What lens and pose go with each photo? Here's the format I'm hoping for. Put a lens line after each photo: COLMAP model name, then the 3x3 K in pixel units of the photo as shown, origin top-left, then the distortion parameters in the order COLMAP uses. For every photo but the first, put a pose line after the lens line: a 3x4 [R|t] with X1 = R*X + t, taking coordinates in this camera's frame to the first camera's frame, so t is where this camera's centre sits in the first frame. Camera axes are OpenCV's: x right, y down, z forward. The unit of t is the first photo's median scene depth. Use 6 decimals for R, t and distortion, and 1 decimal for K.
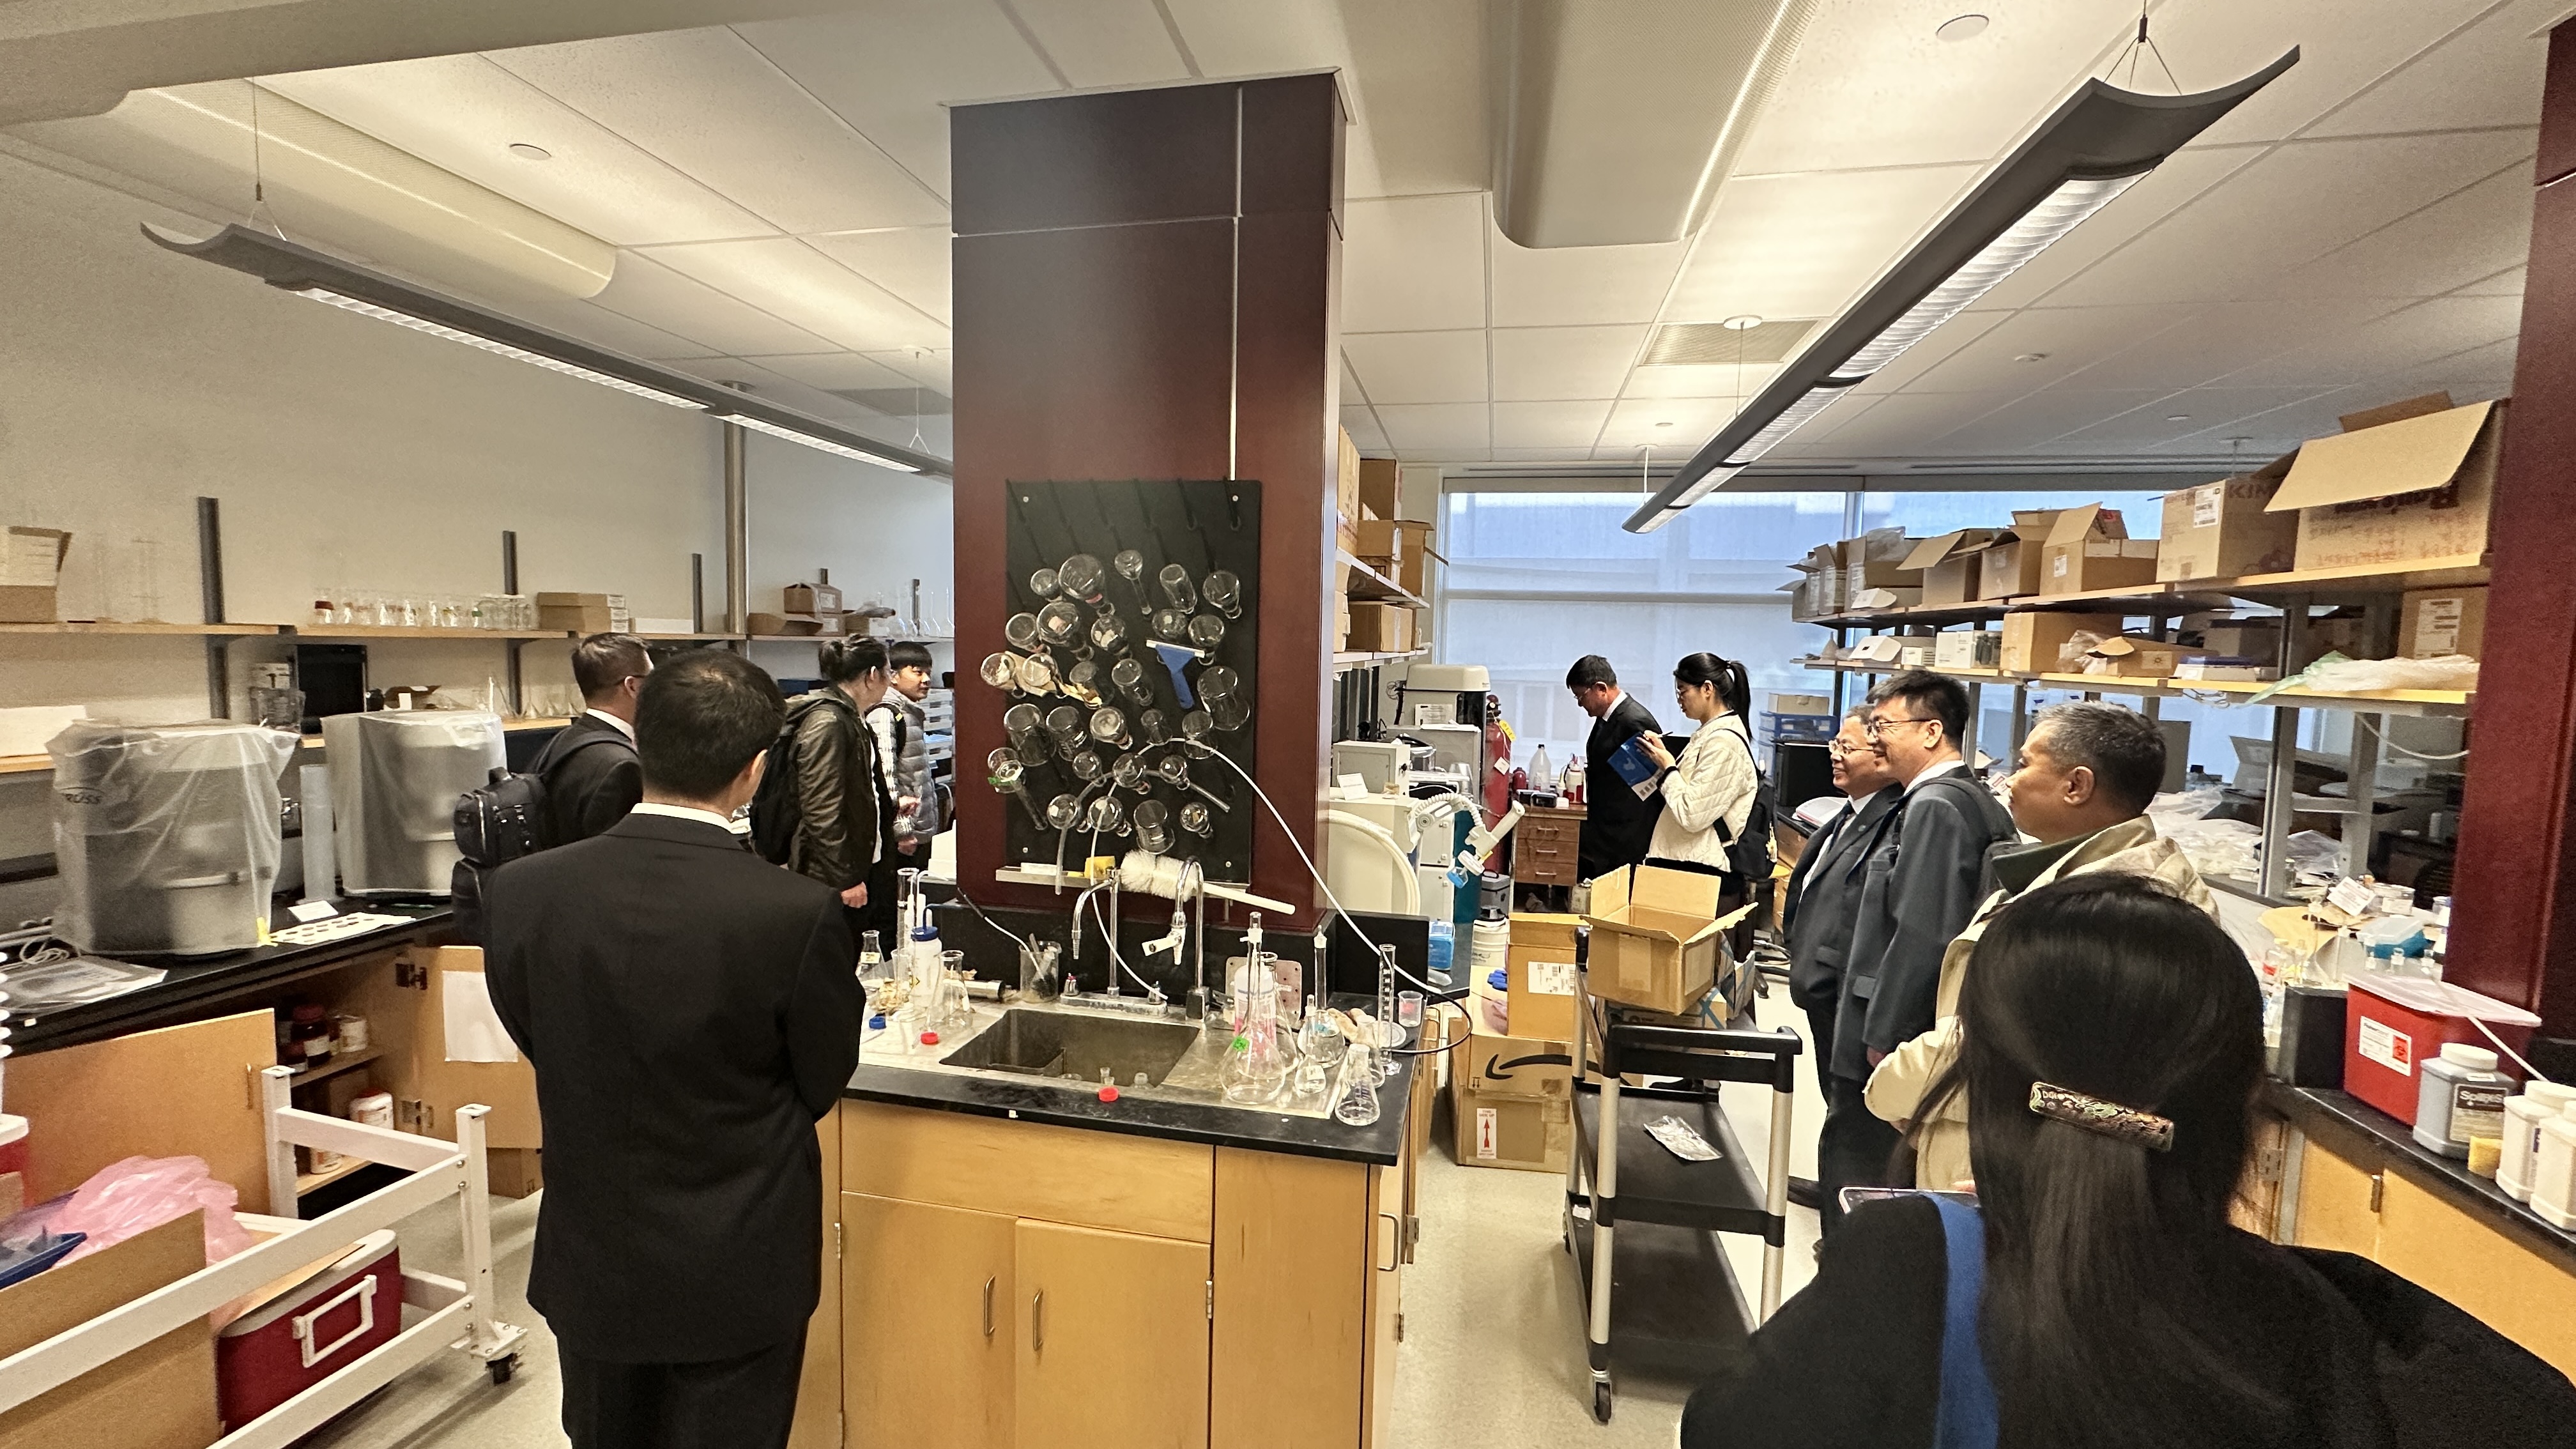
lens RADIAL K [[1024.2, 0, 1288.0], [0, 1024.2, 724.5], [0, 0, 1]] dist [-0.002633, -0.000018]
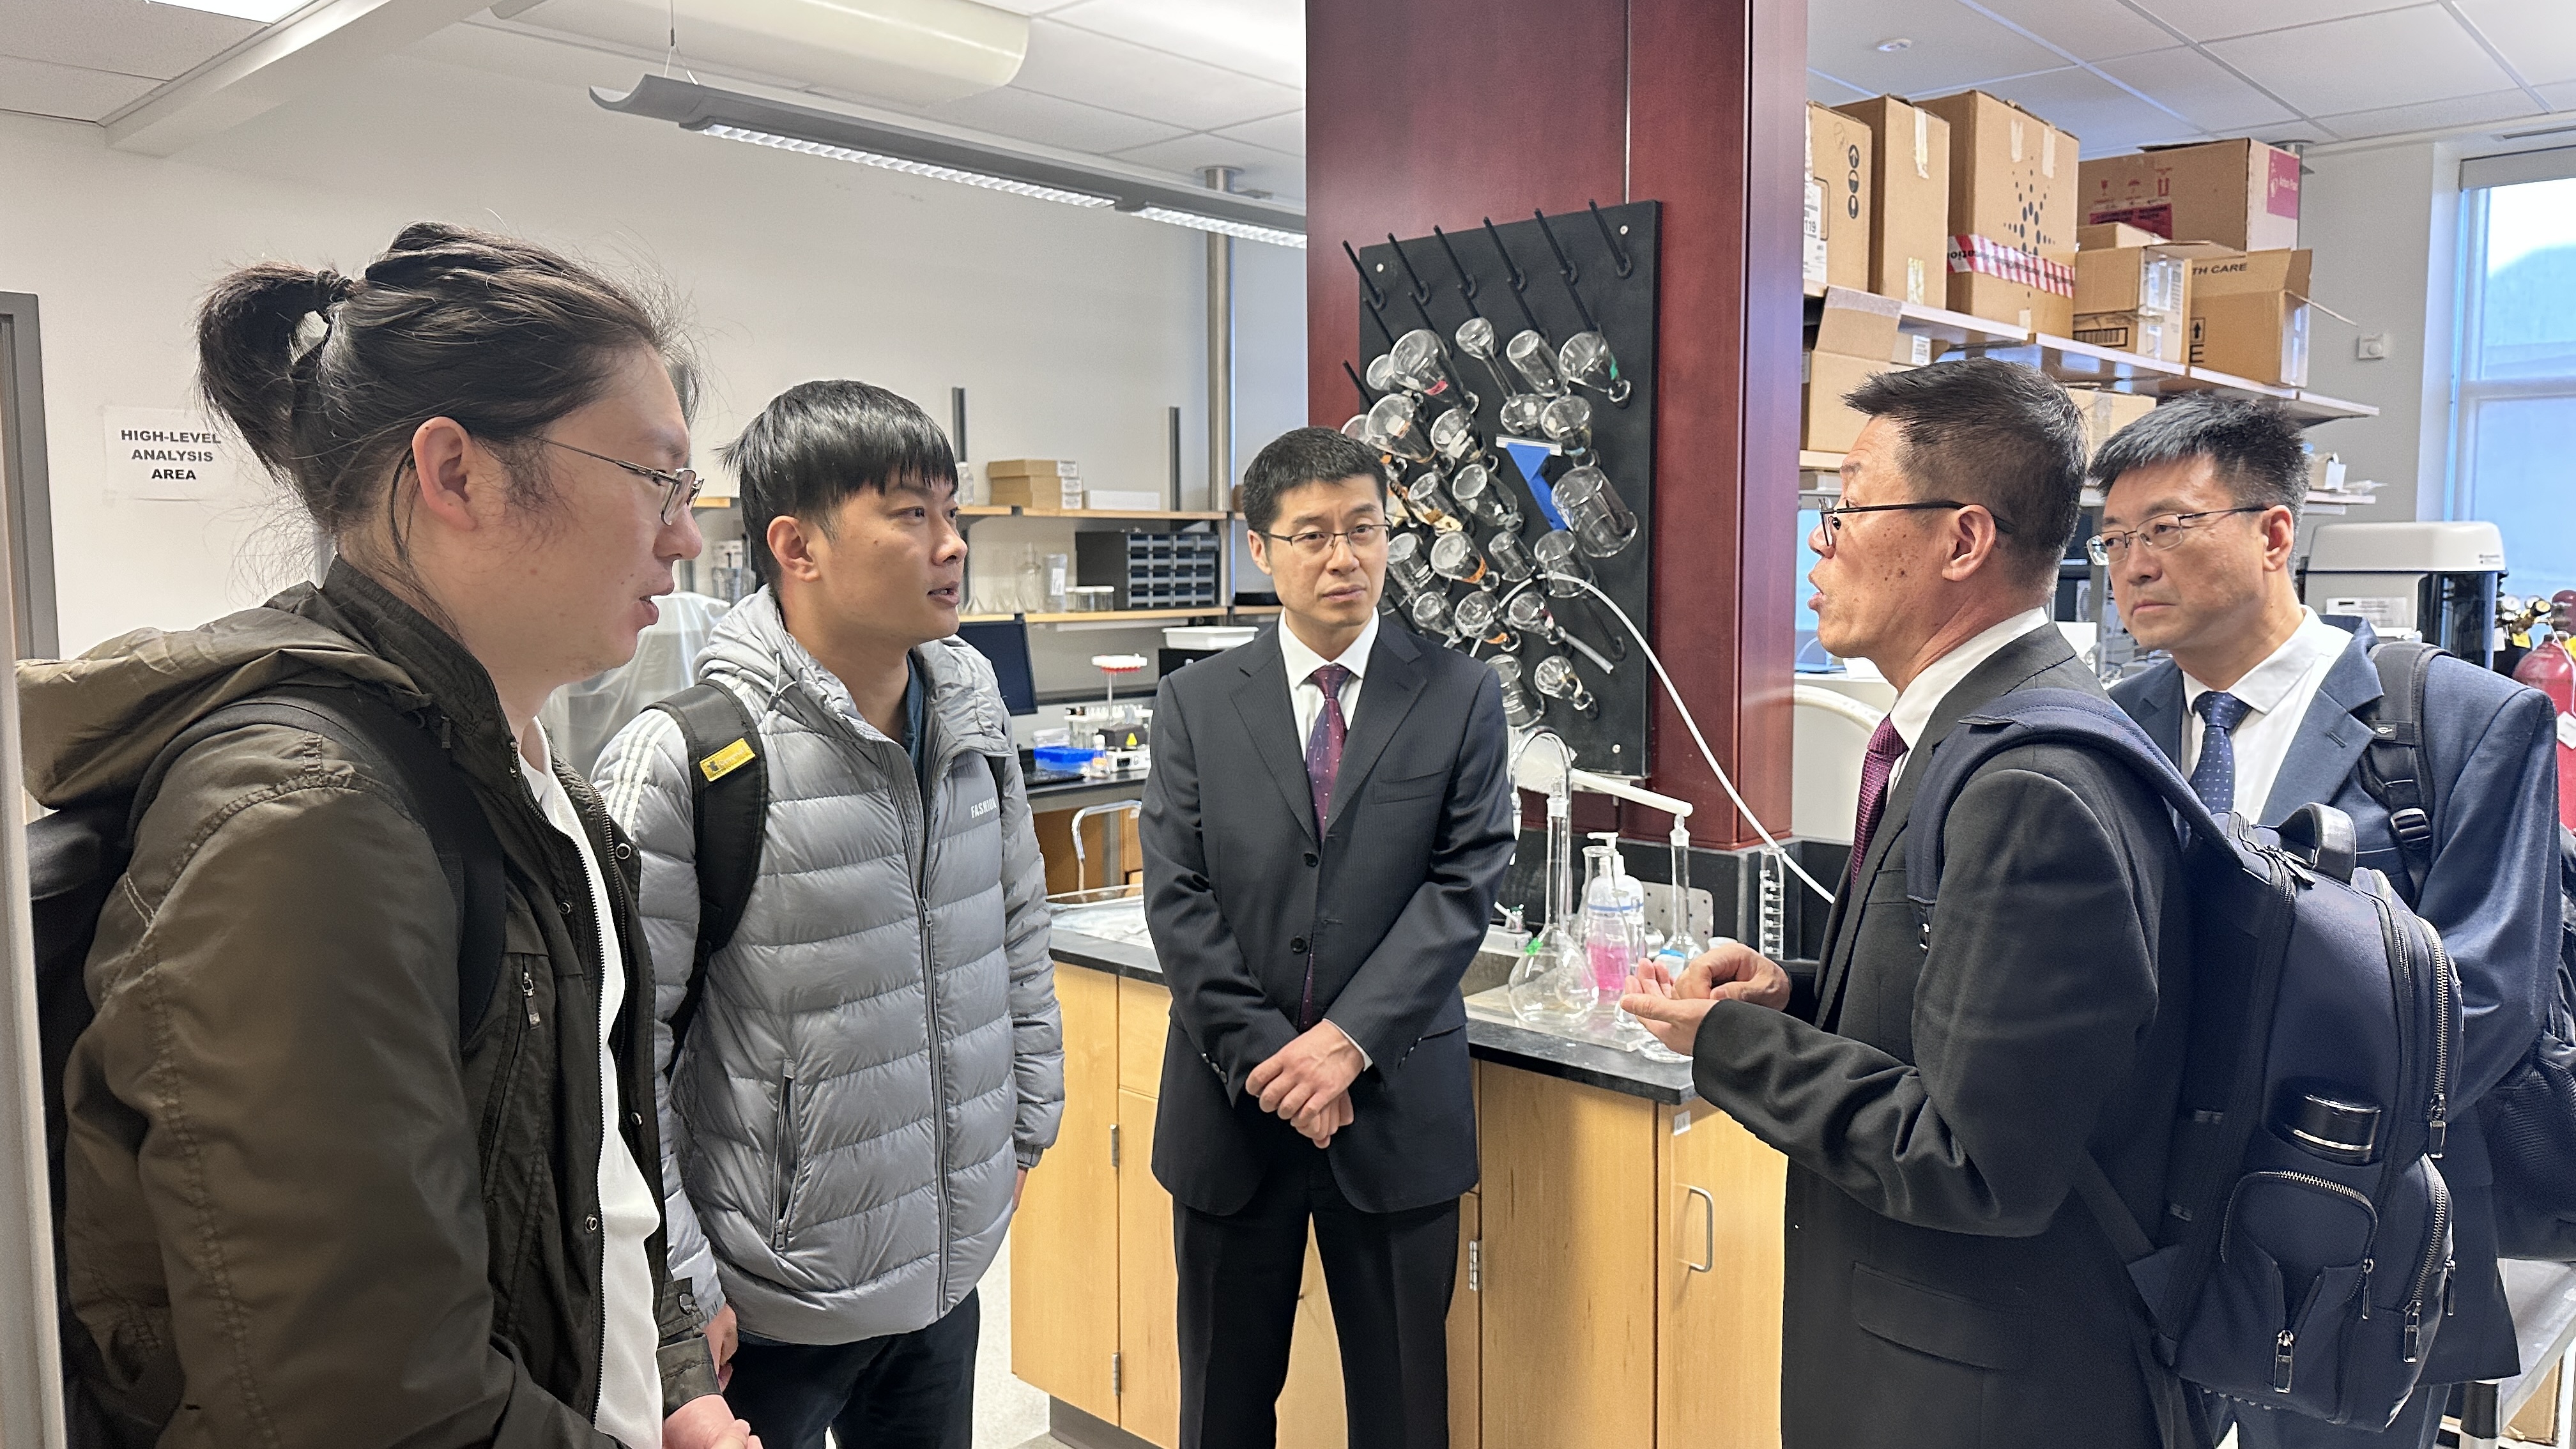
lens RADIAL K [[1822.5, 0, 1288.0], [0, 1822.5, 724.5], [0, 0, 1]] dist [0.019881, -0.000967]
pose [[0.856629, 0.021340, -0.515491, 0.296536], [-0.019384, 0.999770, 0.009177, 0.082967], [0.515569, 0.002131, 0.856846, -0.151595]]
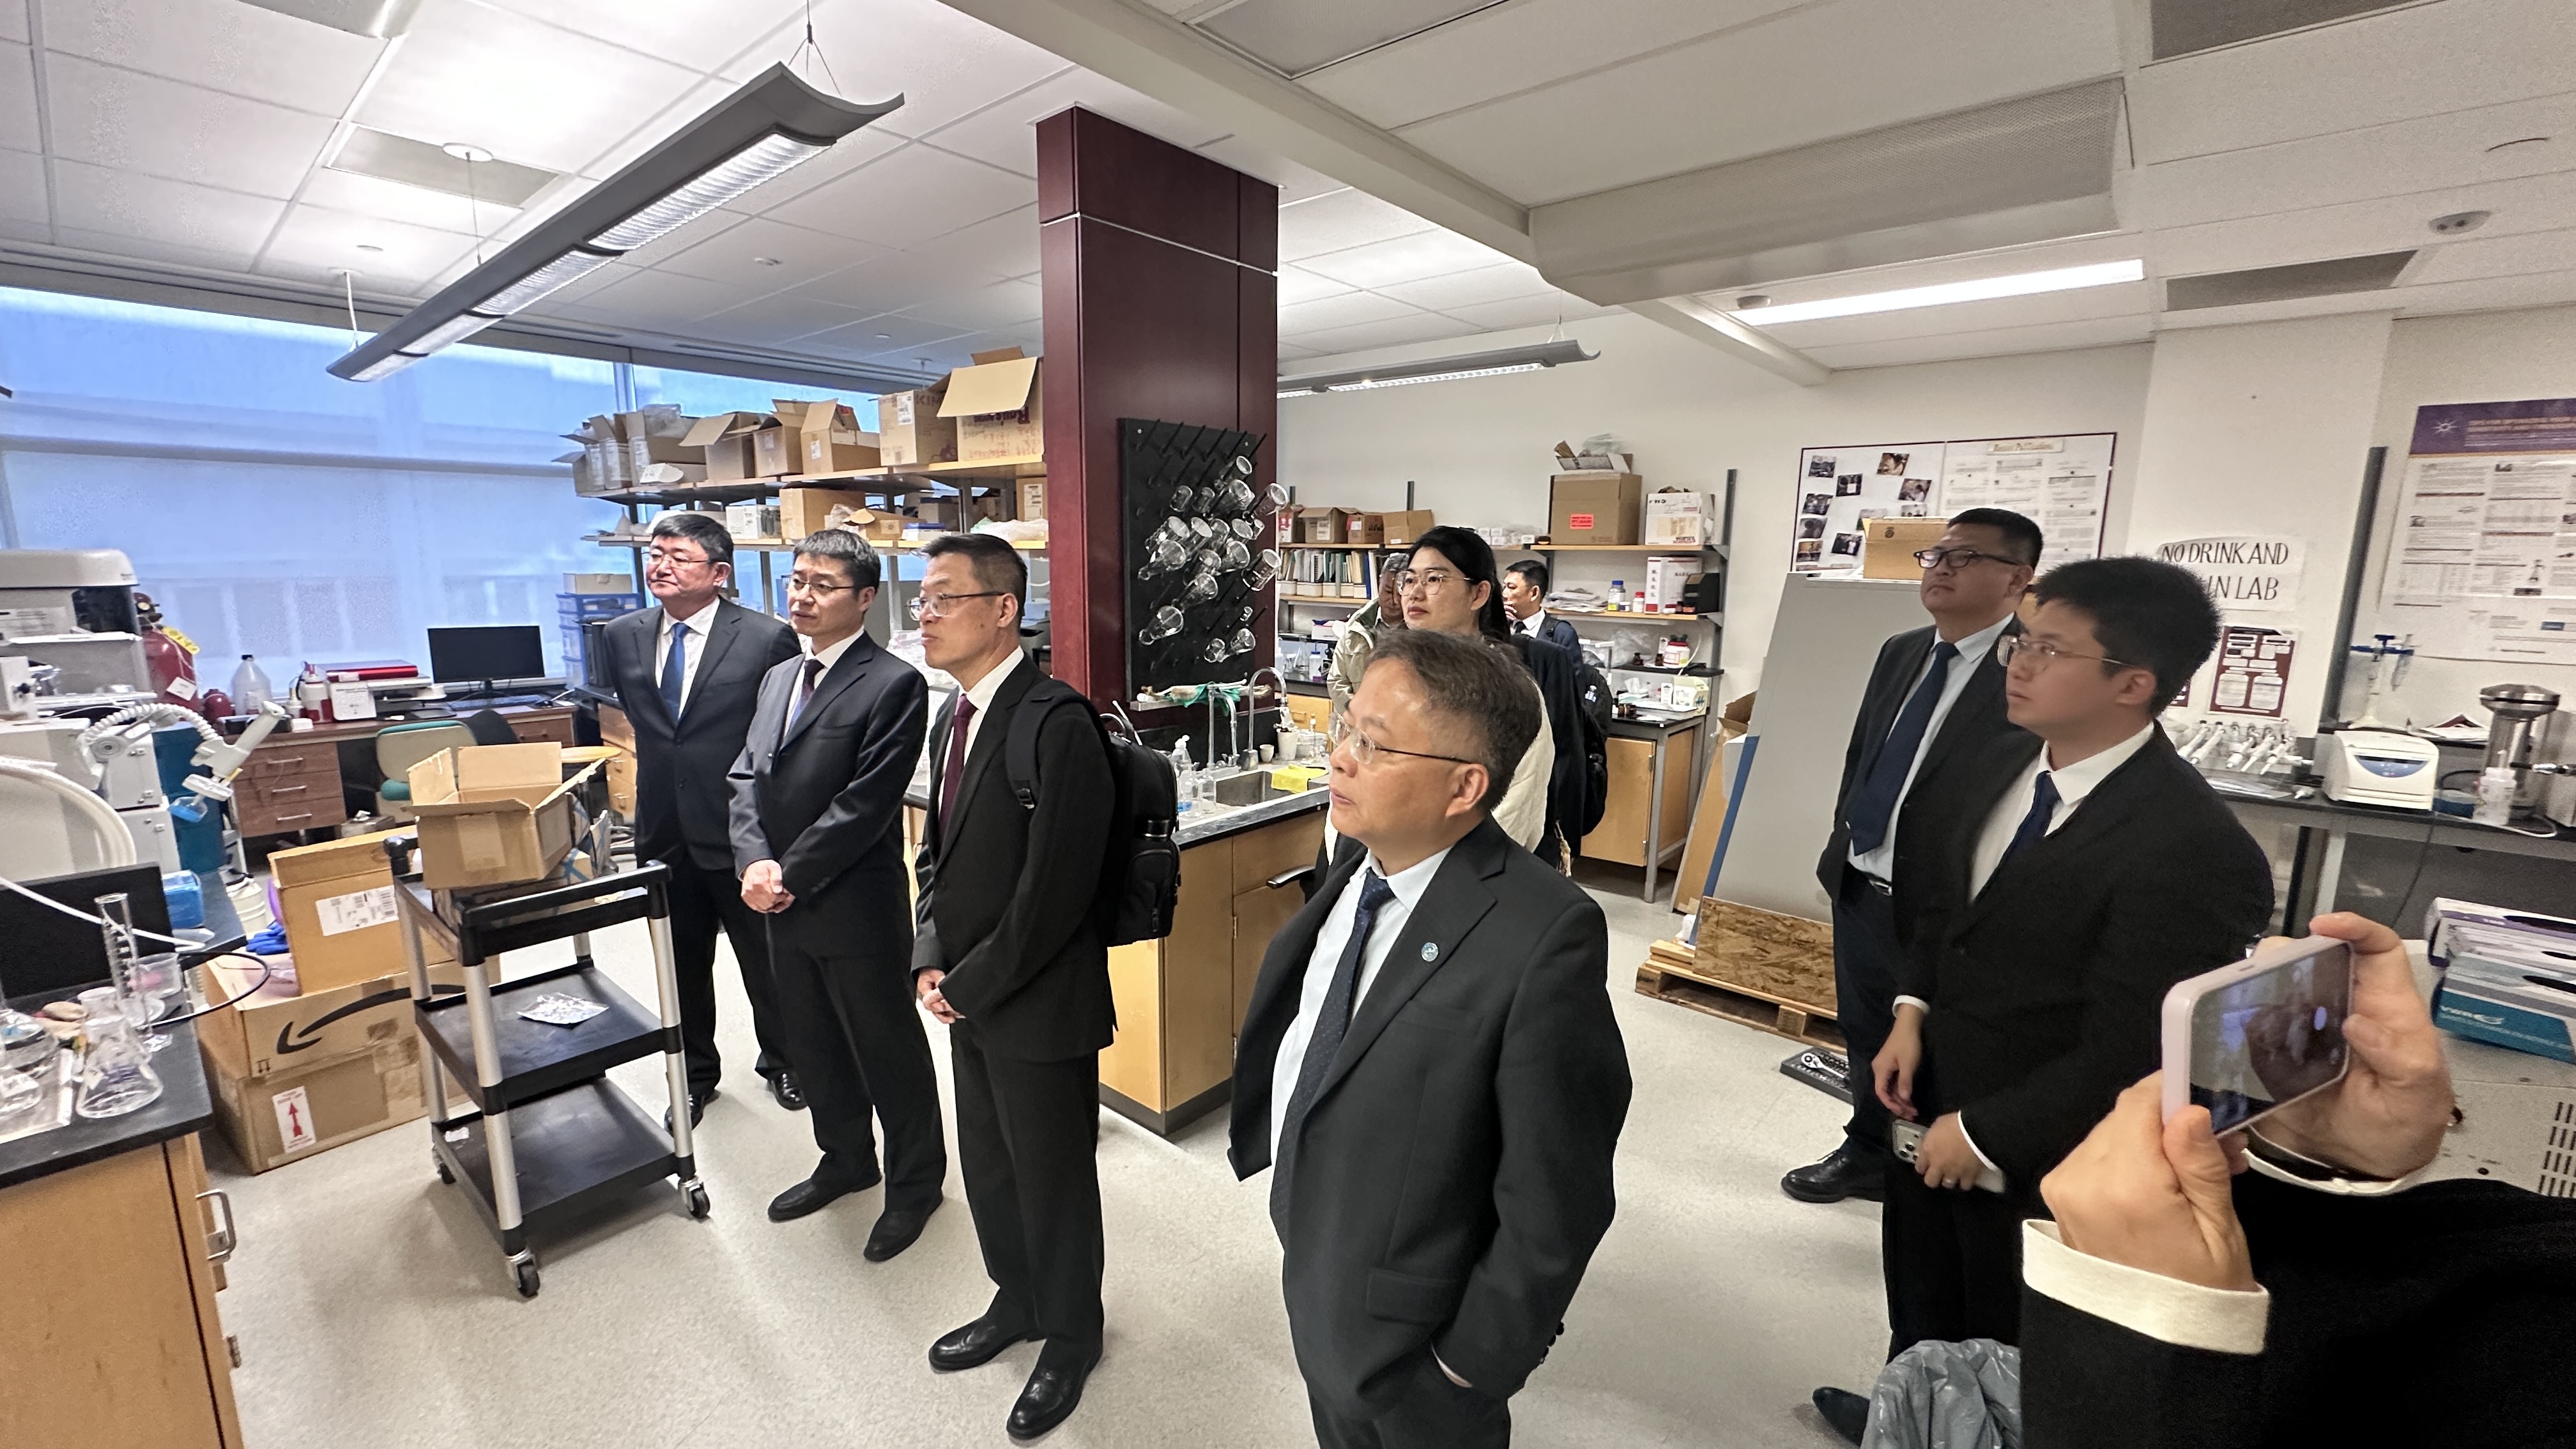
lens RADIAL K [[1024.2, 0, 1288.0], [0, 1024.2, 724.5], [0, 0, 1]] dist [-0.002633, -0.000018]
pose [[0.489107, -0.168450, 0.855803, -0.070791], [0.072200, 0.985626, 0.152740, 0.023749], [-0.869231, -0.012917, 0.494238, -0.100334]]
